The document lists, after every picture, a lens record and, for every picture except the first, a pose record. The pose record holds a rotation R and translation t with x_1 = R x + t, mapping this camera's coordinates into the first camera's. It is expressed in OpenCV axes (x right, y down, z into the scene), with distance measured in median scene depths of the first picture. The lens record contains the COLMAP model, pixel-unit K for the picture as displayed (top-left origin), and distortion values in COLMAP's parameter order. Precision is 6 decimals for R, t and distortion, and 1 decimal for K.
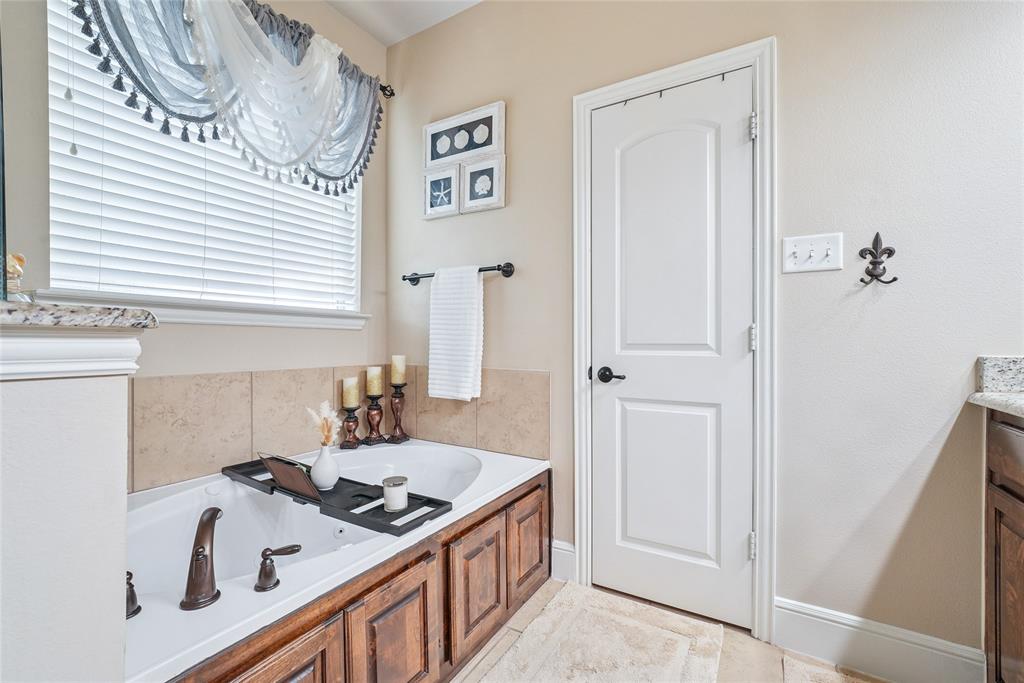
lens RADIAL K [[438.1, 0, 512.1], [0, 438.1, 342.1], [0, 0, 1]] dist [-0.024282, 0.005404]
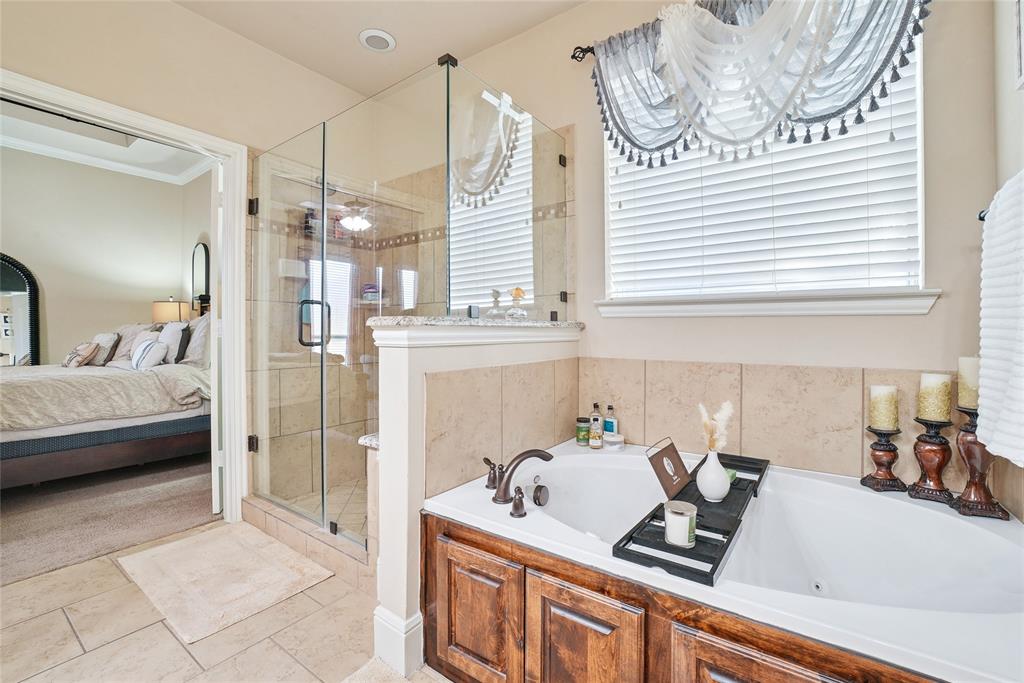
lens RADIAL K [[438.1, 0, 514.3], [0, 438.1, 331.1], [0, 0, 1]] dist [-0.024282, 0.005404]
pose [[-0.075623, -0.008495, -0.997100, 0.467704], [-0.006718, 0.999945, -0.008010, 0.007762], [0.997114, 0.006093, -0.075676, 0.654665]]
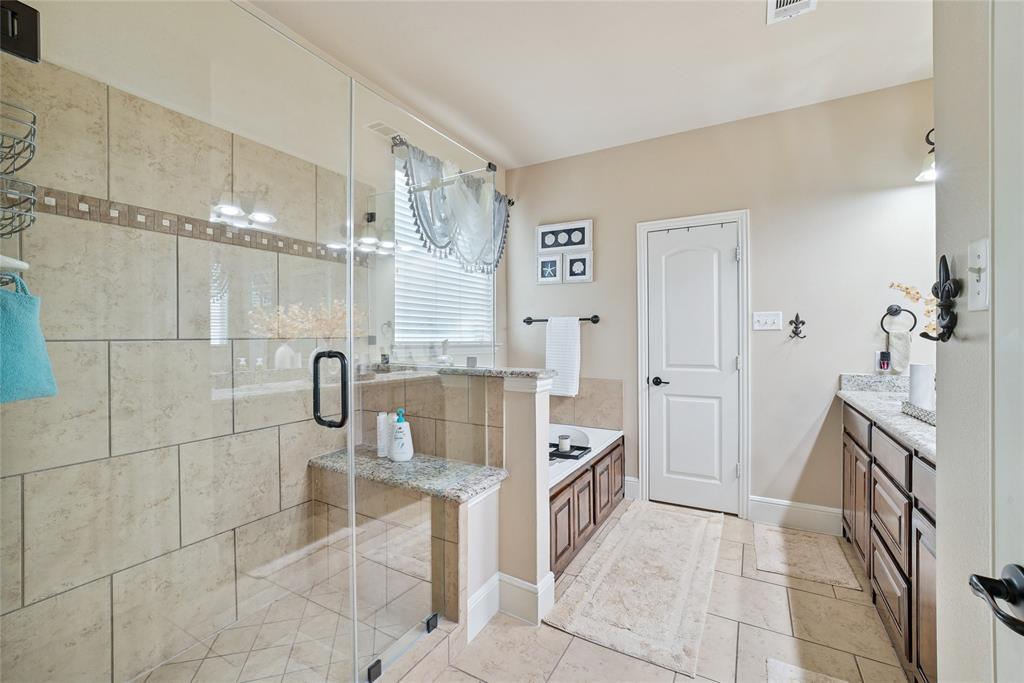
lens RADIAL K [[438.1, 0, 512.2], [0, 438.1, 336.6], [0, 0, 1]] dist [-0.024282, 0.005404]
pose [[0.999563, -0.003969, 0.029286, -0.484318], [0.004107, 0.999981, -0.004647, -0.115904], [-0.029267, 0.004765, 0.999560, -0.868067]]
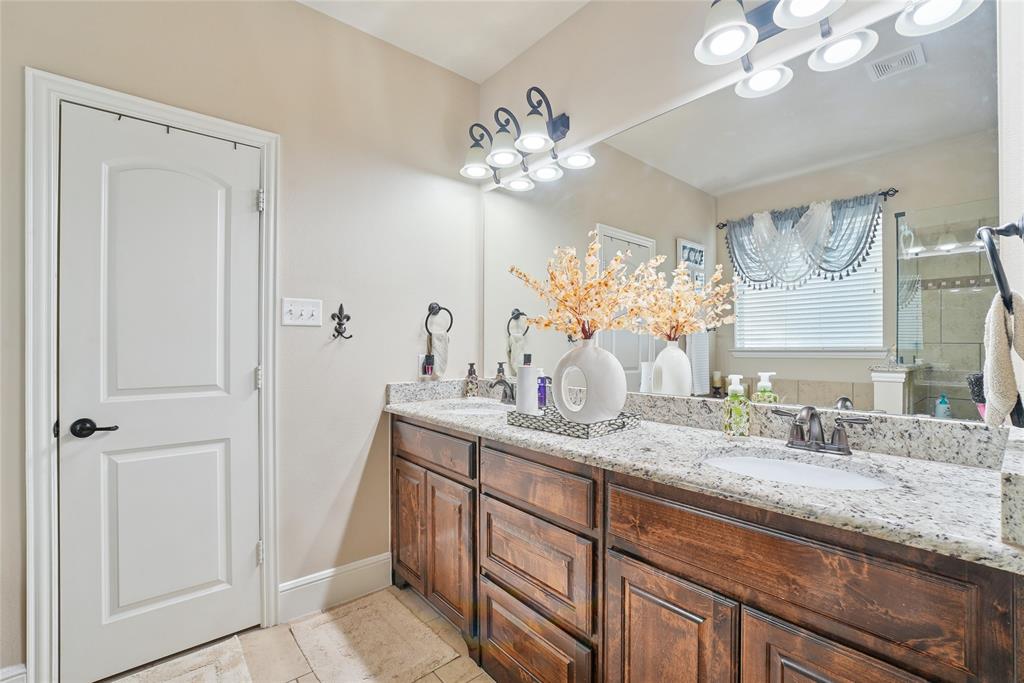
lens RADIAL K [[438.1, 0, 508.3], [0, 438.1, 346.8], [0, 0, 1]] dist [-0.024282, 0.005404]
pose [[0.326093, 0.001848, 0.945336, -0.330211], [0.002642, 0.999992, -0.002867, -0.084430], [-0.945334, 0.003433, 0.326086, -0.030629]]
